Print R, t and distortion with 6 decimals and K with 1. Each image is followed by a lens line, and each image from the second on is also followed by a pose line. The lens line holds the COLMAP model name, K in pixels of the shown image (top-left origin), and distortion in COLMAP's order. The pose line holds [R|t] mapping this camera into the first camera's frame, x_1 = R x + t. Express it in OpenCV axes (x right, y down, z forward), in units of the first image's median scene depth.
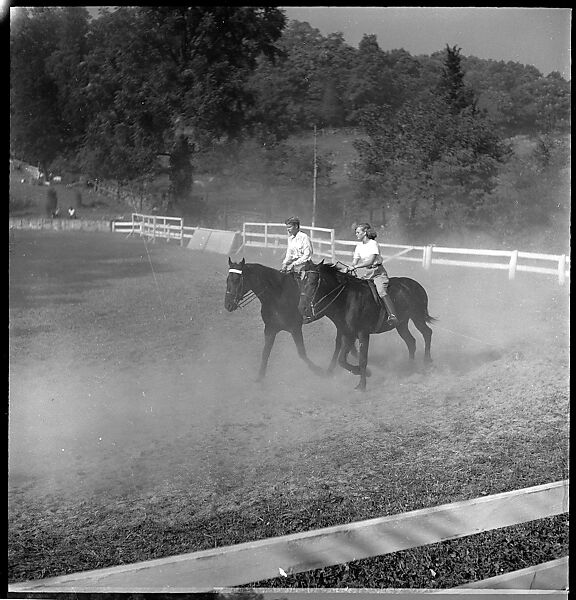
lens RADIAL K [[752.3, 0, 287.0], [0, 752.3, 313.8], [0, 0, 1]] dist [0.020597, -0.124744]
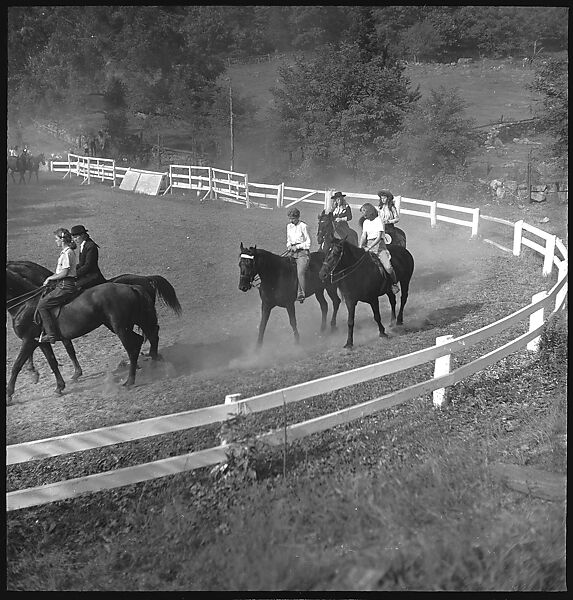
lens RADIAL K [[752.3, 0, 285.5], [0, 752.3, 313.8], [0, 0, 1]] dist [0.020597, -0.124744]
pose [[0.999091, -0.014945, 0.039915, 0.058254], [0.010389, 0.993655, 0.111994, -0.026087], [-0.041335, -0.111477, 0.992907, -0.099403]]
